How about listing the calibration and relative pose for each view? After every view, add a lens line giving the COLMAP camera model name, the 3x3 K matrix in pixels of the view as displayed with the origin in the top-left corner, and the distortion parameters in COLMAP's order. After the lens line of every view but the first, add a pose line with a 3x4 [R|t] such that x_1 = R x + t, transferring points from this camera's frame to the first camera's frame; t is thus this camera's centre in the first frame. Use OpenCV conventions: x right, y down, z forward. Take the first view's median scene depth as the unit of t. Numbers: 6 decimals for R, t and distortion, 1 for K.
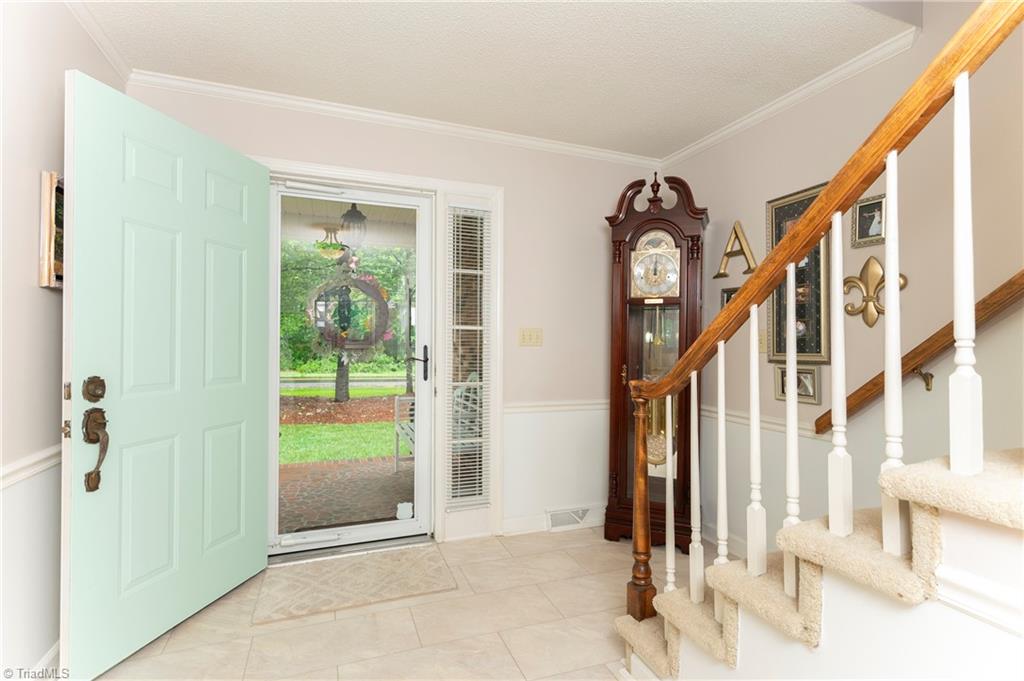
lens RADIAL K [[493.9, 0, 512.0], [0, 493.9, 340.5], [0, 0, 1]] dist [-0.000264, -0.000011]
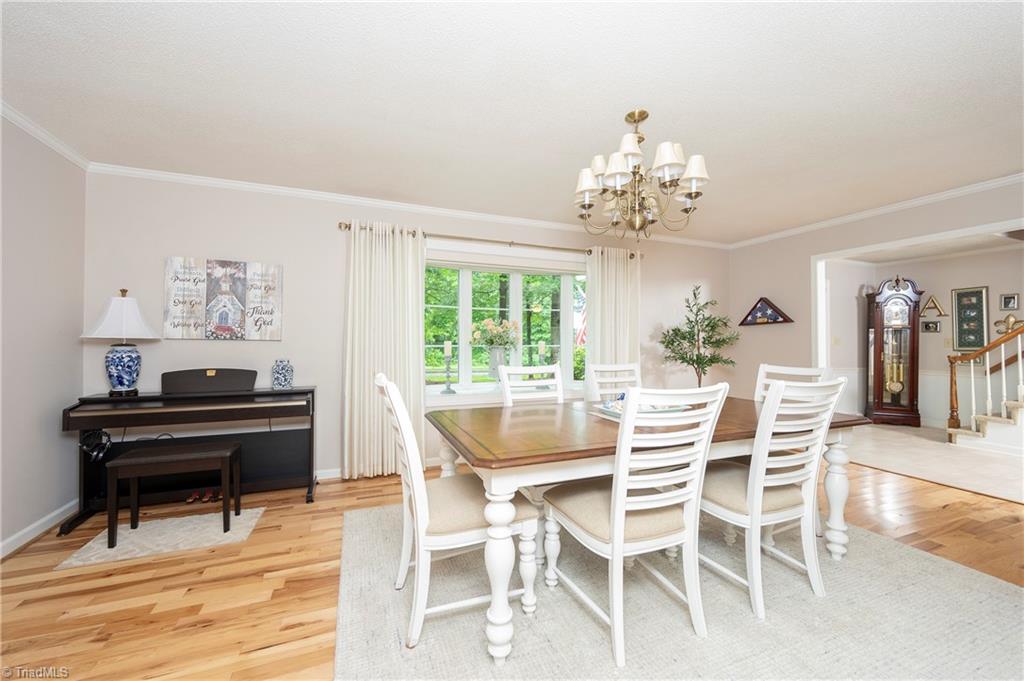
lens RADIAL K [[401.7, 0, 513.6], [0, 401.7, 339.1], [0, 0, 1]] dist [0.000101, 0.000052]
pose [[0.999853, -0.003628, 0.016758, -1.710543], [0.003752, 0.999966, -0.007359, -0.011938], [-0.016731, 0.007421, 0.999832, -1.010752]]
